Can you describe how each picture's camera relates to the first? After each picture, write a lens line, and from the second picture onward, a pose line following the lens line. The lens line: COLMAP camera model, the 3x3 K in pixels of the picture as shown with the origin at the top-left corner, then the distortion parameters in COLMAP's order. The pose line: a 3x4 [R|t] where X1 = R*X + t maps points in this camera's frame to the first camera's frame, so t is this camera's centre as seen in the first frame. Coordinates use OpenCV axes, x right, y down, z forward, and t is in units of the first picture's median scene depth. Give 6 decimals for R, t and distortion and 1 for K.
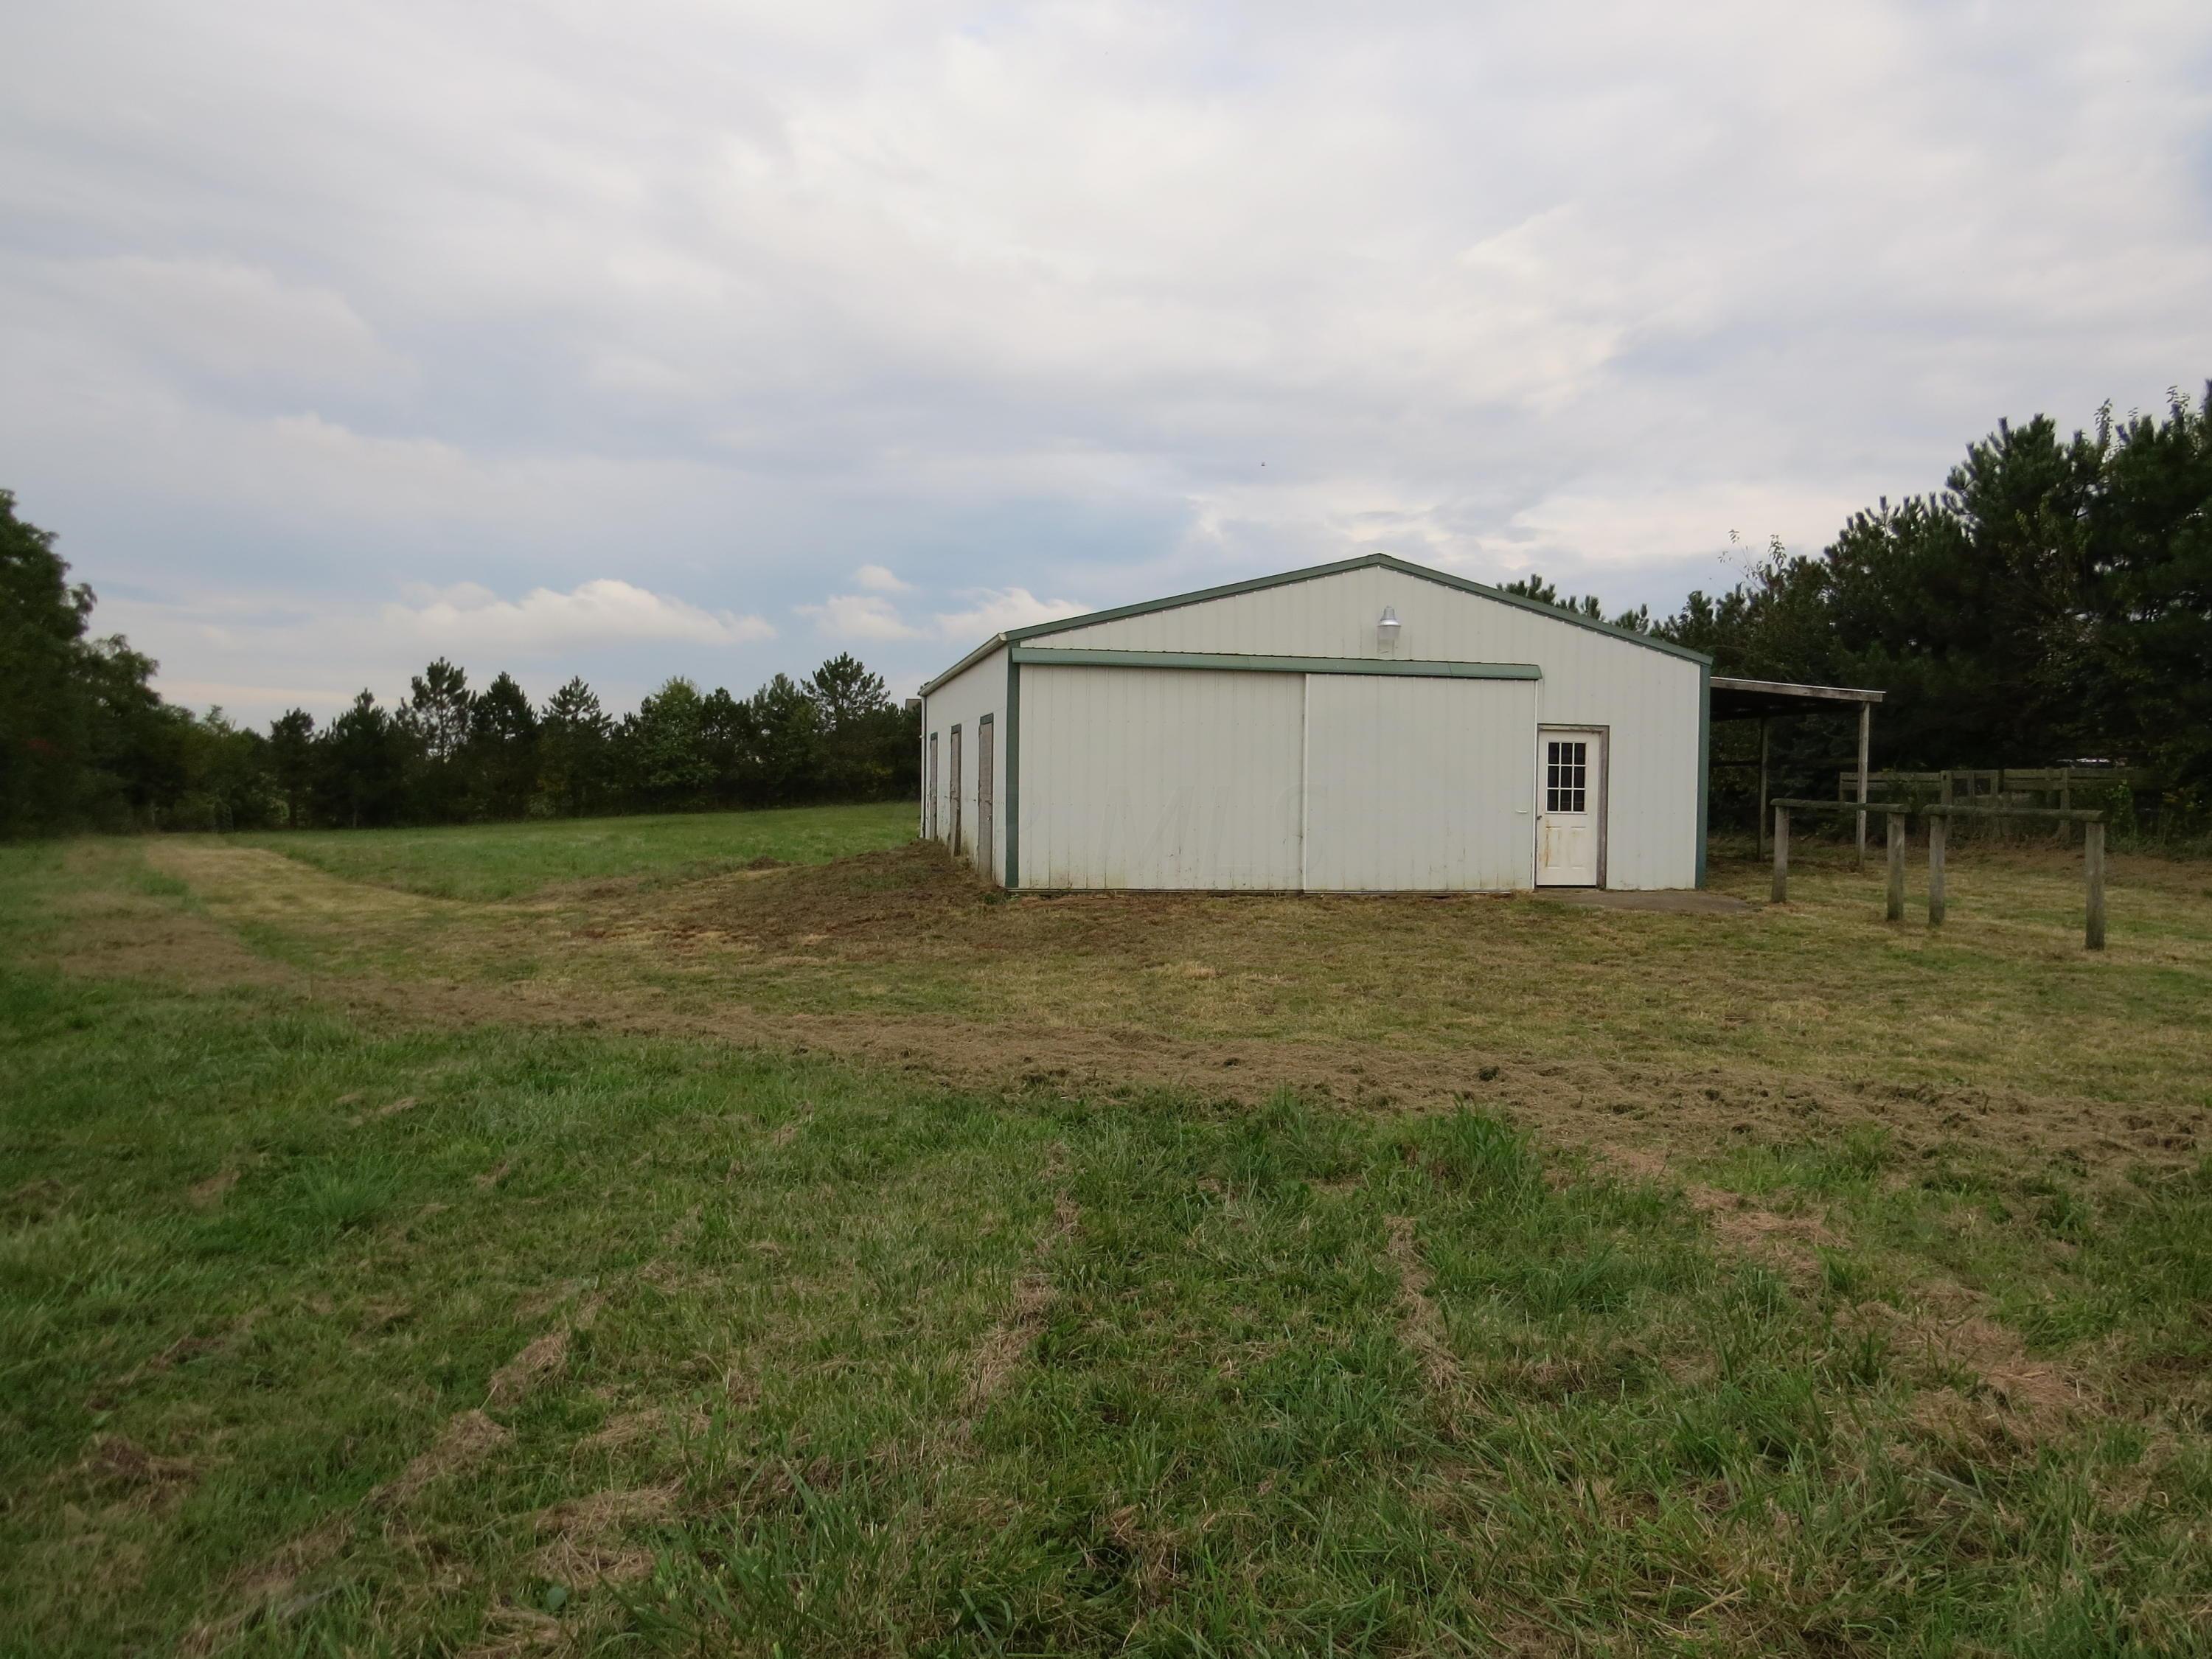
lens RADIAL K [[1595.6, 0, 1173.9], [0, 1595.6, 912.4], [0, 0, 1]] dist [-0.047342, 0.001826]
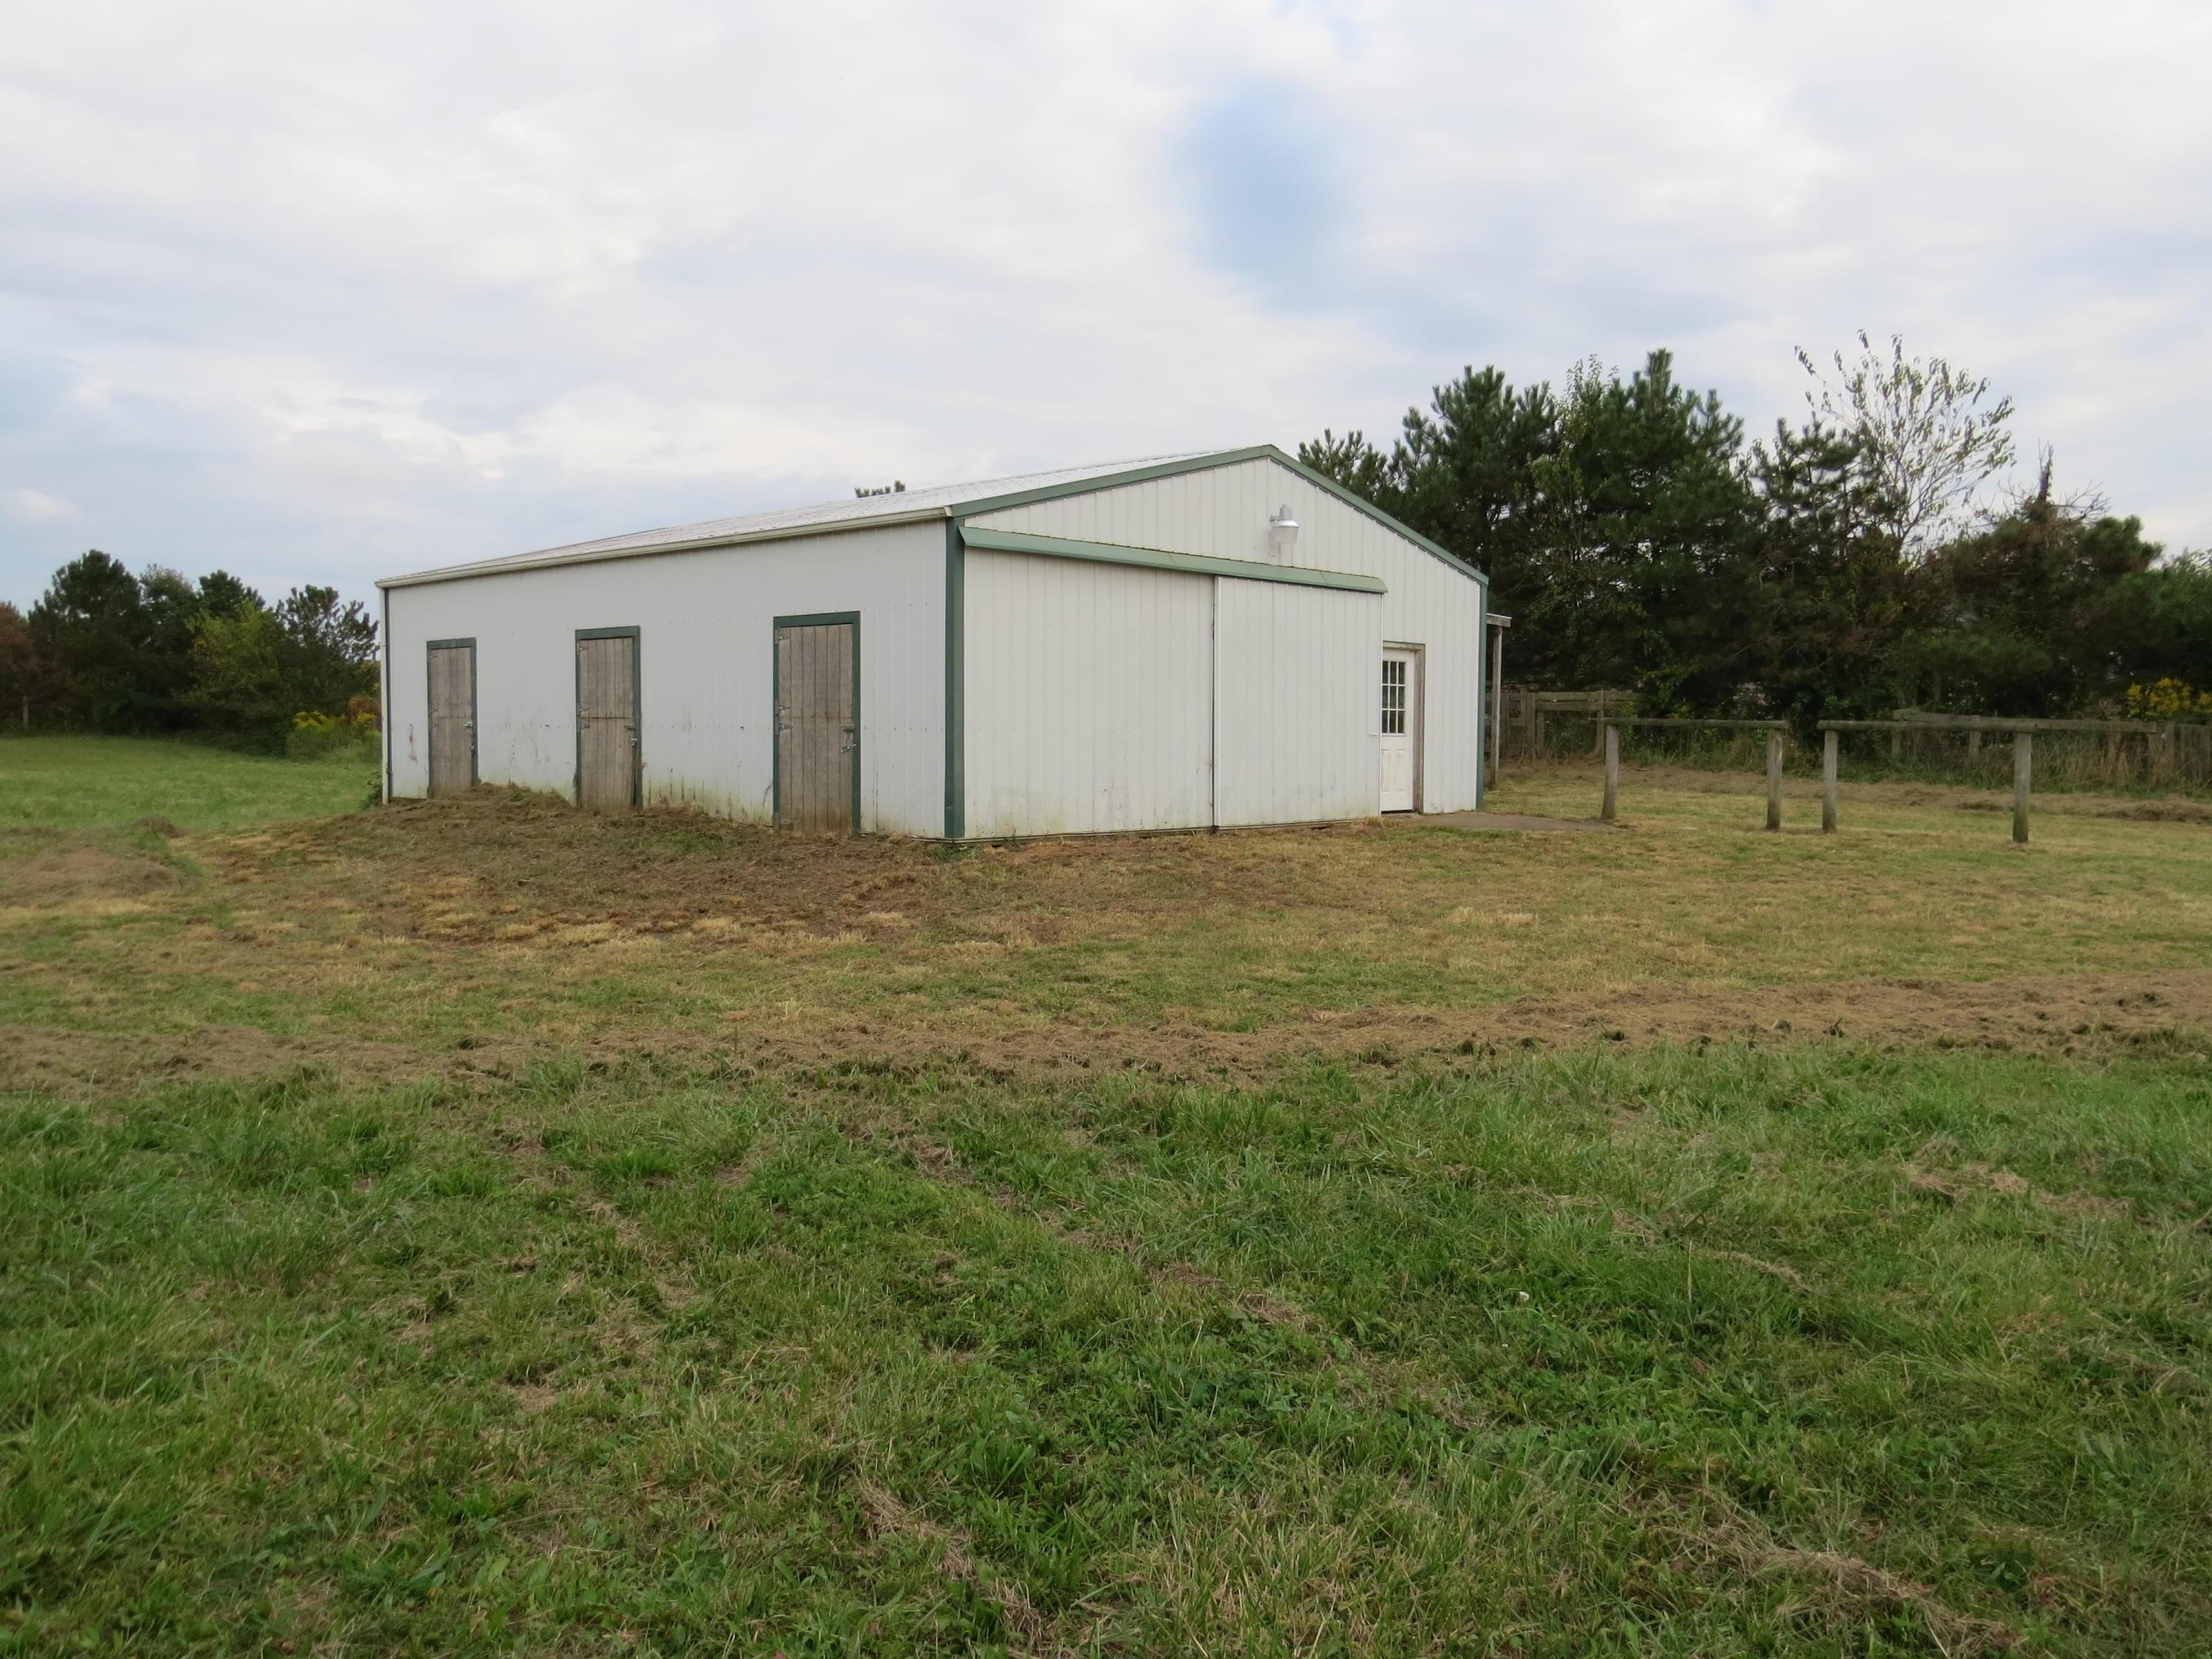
lens RADIAL K [[1683.1, 0, 1106.0], [0, 1683.1, 829.5], [0, 0, 1]] dist [0.026757, 0.001260]
pose [[0.831717, -0.039973, 0.553759, -0.455162], [0.048509, 0.998822, -0.000758, -0.013938], [-0.553076, 0.027493, 0.832677, 0.259749]]
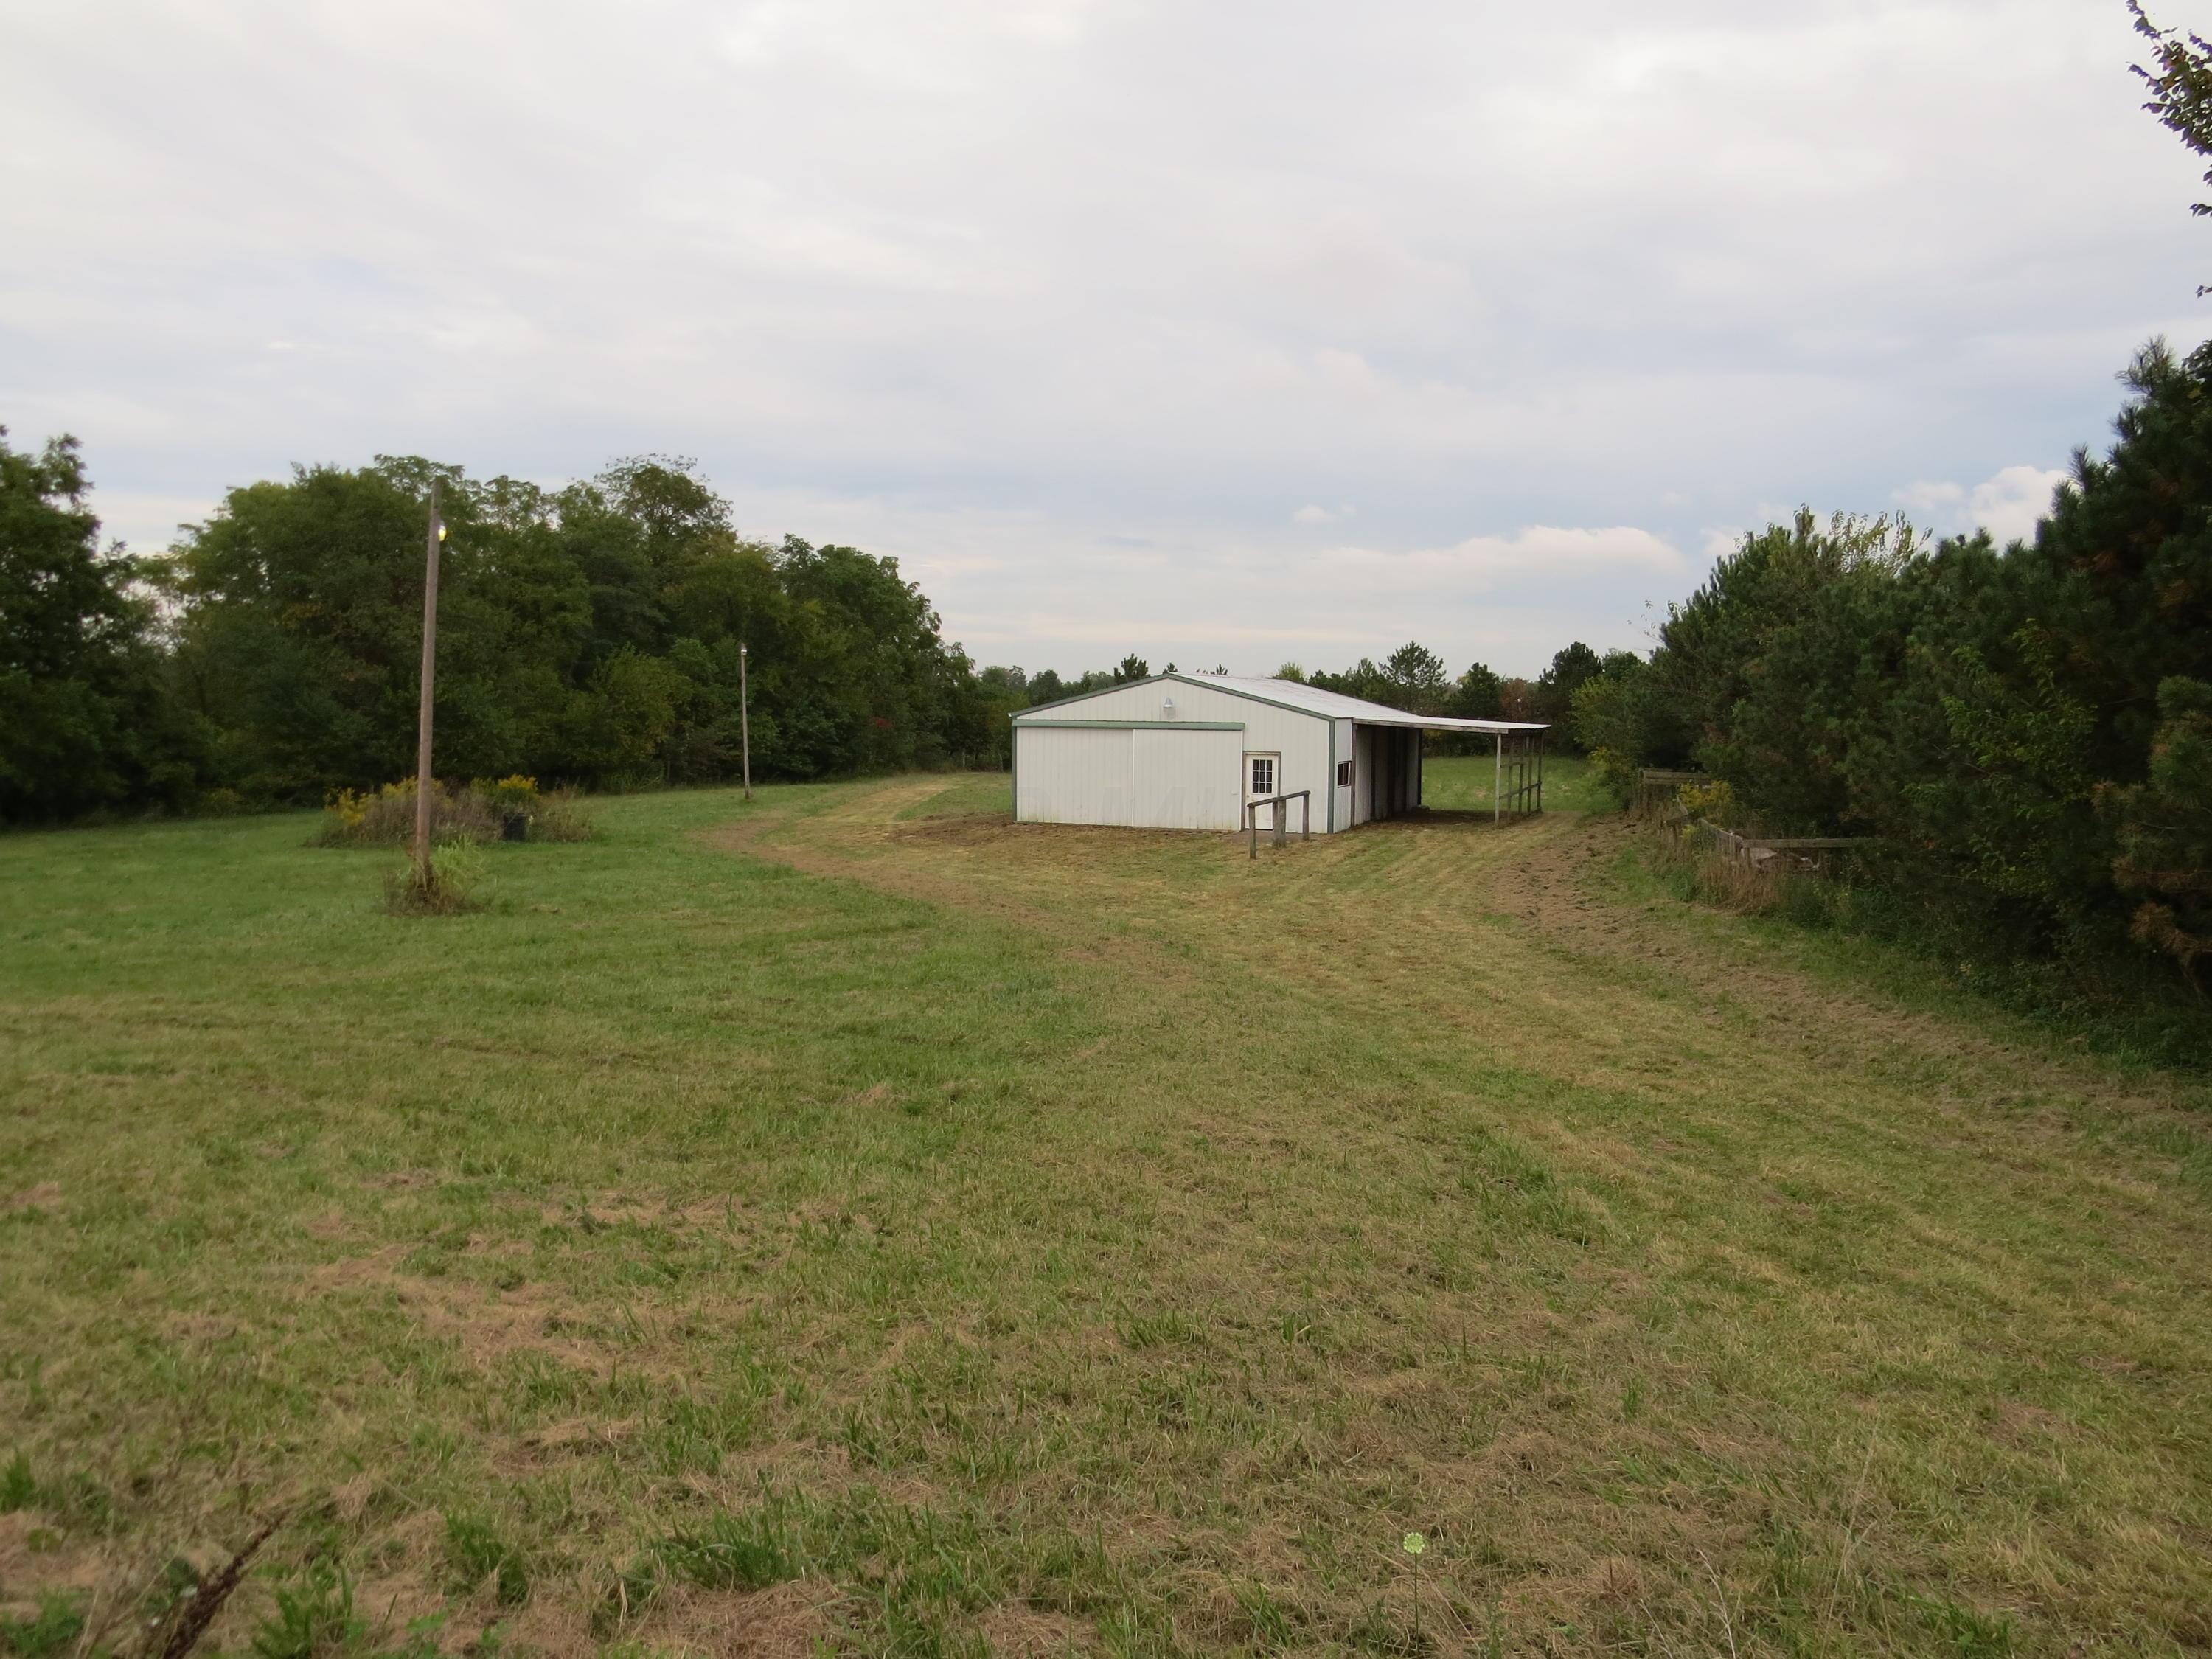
lens RADIAL K [[1618.2, 0, 1106.0], [0, 1618.2, 829.5], [0, 0, 1]] dist [-0.000259, -0.000400]
pose [[0.821528, 0.038904, -0.568839, 1.266486], [-0.044414, 0.999004, 0.004181, -0.016877], [0.568436, 0.021830, 0.822438, -0.823482]]
